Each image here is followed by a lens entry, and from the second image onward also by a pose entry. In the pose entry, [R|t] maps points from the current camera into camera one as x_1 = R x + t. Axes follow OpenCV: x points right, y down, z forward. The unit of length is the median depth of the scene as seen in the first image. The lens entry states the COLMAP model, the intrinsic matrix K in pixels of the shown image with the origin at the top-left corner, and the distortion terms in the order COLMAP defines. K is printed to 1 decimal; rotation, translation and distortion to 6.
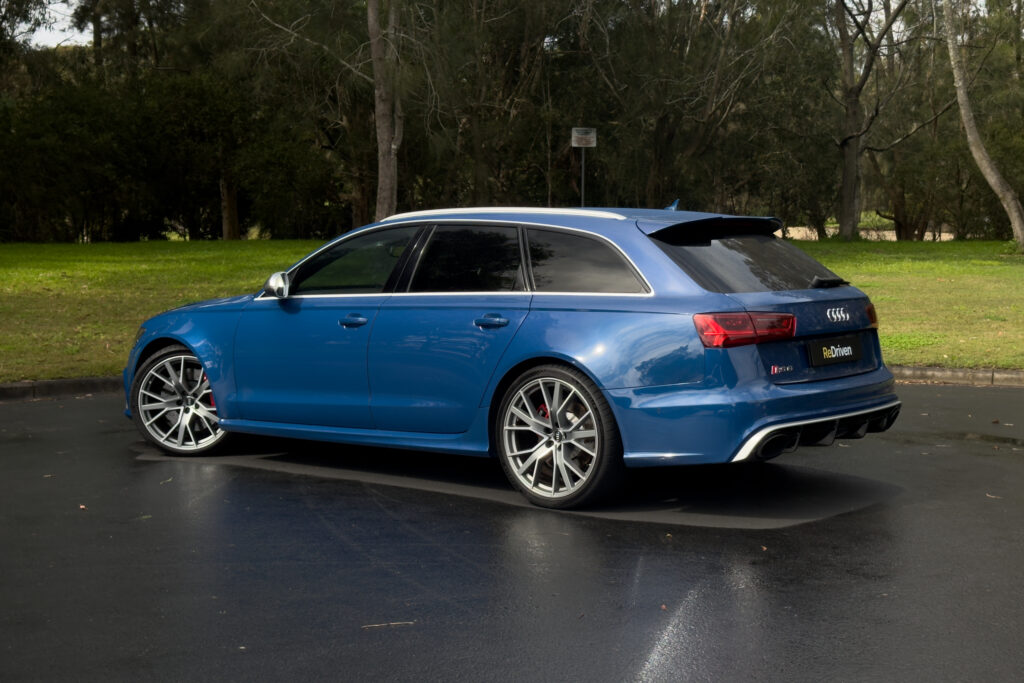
lens RADIAL K [[1424.8, 0, 512.0], [0, 1424.8, 341.5], [0, 0, 1]] dist [0.163340, 0.026728]
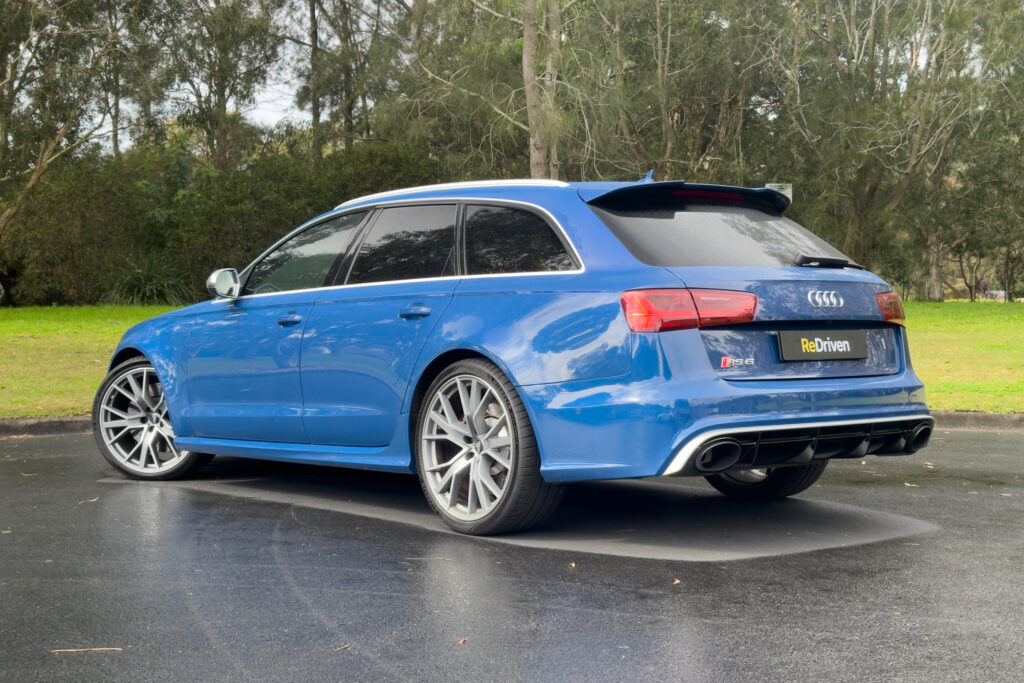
lens RADIAL K [[1415.5, 0, 512.0], [0, 1415.5, 341.5], [0, 0, 1]] dist [0.147327, -0.050078]
pose [[0.983997, 0.002114, -0.178171, 0.157476], [-0.012534, 0.998274, -0.057378, 0.042060], [0.177742, 0.058693, 0.982325, 0.156041]]
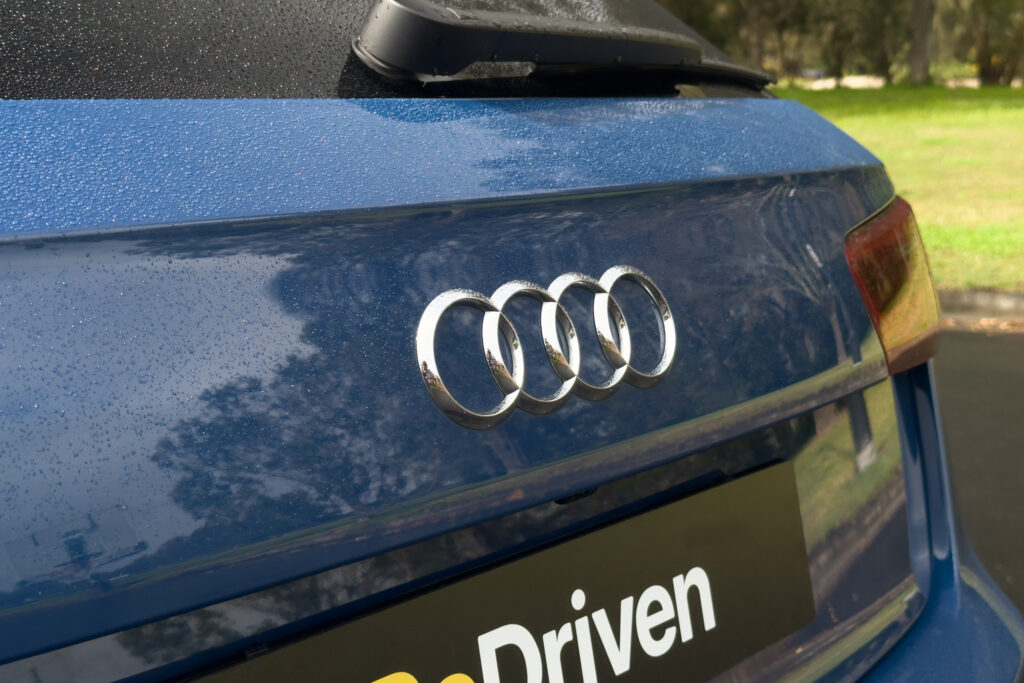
lens RADIAL K [[1415.5, 0, 512.0], [0, 1415.5, 341.5], [0, 0, 1]] dist [0.147327, -0.050078]
pose [[0.998844, -0.001087, -0.048057, 0.183111], [0.005580, 0.995608, 0.093454, -0.022716], [0.047744, -0.093614, 0.994463, 0.715492]]
